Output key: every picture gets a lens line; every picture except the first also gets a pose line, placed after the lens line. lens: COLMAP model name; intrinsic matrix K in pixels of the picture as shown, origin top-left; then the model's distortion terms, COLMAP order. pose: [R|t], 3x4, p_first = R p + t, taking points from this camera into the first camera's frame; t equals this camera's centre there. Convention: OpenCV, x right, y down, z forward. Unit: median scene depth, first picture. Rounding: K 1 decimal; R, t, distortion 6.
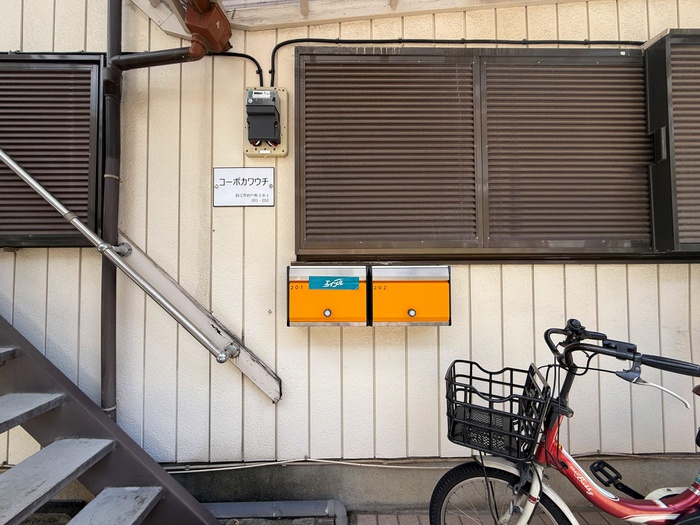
lens RADIAL K [[278.2, 0, 347.9], [0, 278.2, 258.2], [0, 0, 1]] dist [-0.001609, 0.000683]
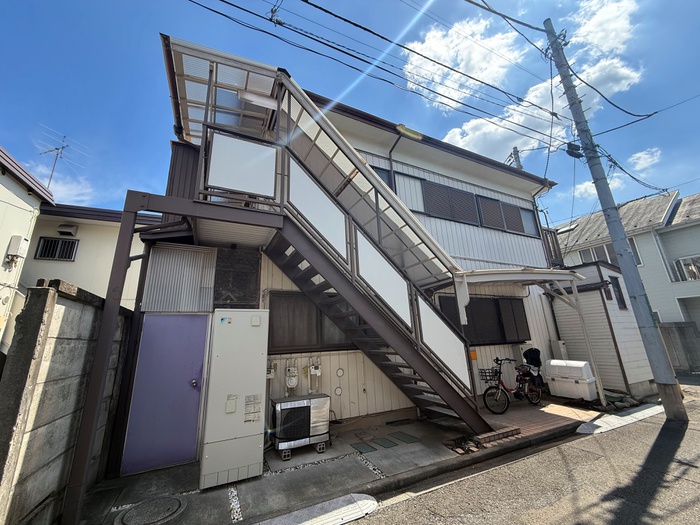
lens RADIAL K [[278.2, 0, 350.0], [0, 278.2, 262.3], [0, 0, 1]] dist [-0.001609, 0.000683]
pose [[0.902883, 0.085131, 0.421372, -3.384016], [0.030907, 0.964804, -0.261147, -0.177382], [-0.428773, 0.248809, 0.868474, -2.340091]]
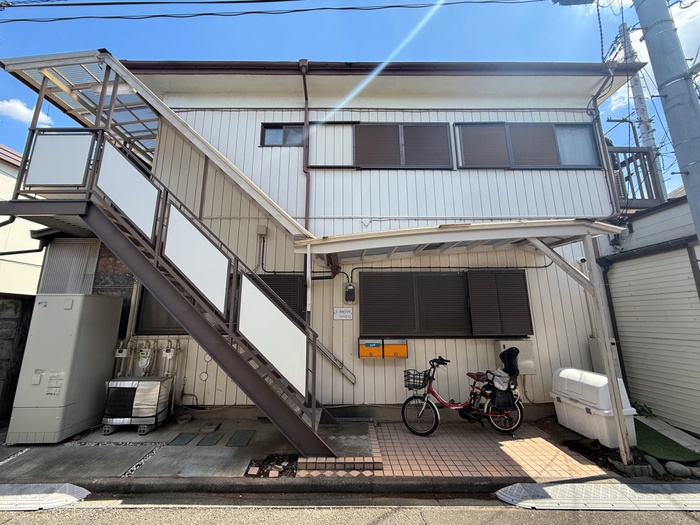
lens RADIAL K [[278.2, 0, 354.2], [0, 278.2, 263.9], [0, 0, 1]] dist [-0.001609, 0.000683]
pose [[0.999936, -0.002471, -0.011051, -0.217469], [0.000349, 0.982159, -0.188051, -0.227368], [0.011318, 0.188035, 0.982097, -2.352344]]
